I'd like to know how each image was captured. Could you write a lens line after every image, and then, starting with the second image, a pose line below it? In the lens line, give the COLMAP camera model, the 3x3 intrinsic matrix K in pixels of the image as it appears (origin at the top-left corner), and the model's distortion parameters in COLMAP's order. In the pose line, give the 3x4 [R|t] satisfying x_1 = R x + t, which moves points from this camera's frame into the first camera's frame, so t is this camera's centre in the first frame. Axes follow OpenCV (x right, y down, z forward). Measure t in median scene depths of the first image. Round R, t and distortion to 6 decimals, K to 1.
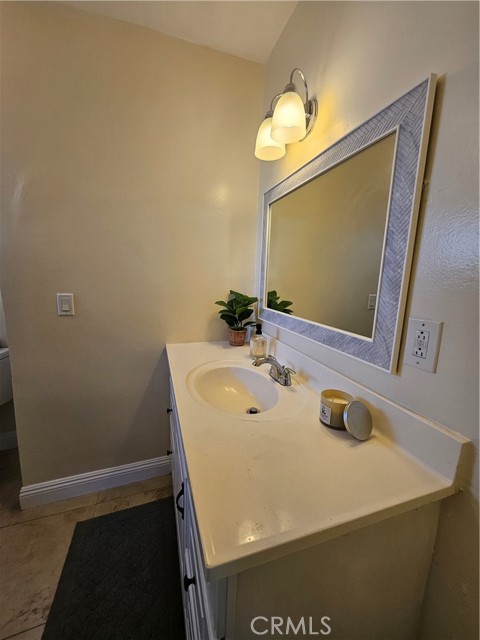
lens RADIAL K [[252.1, 0, 238.9], [0, 252.1, 319.9], [0, 0, 1]] dist [0.001288, -0.000292]
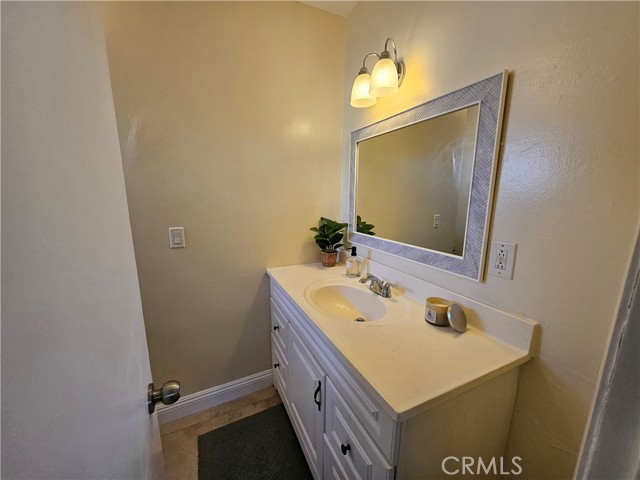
lens RADIAL K [[252.1, 0, 318.4], [0, 252.1, 242.2], [0, 0, 1]] dist [0.001288, -0.000292]
pose [[0.993434, -0.048530, 0.103602, -0.319268], [0.046707, 0.998709, 0.019953, -0.056577], [-0.104437, -0.014983, 0.994419, -0.213497]]
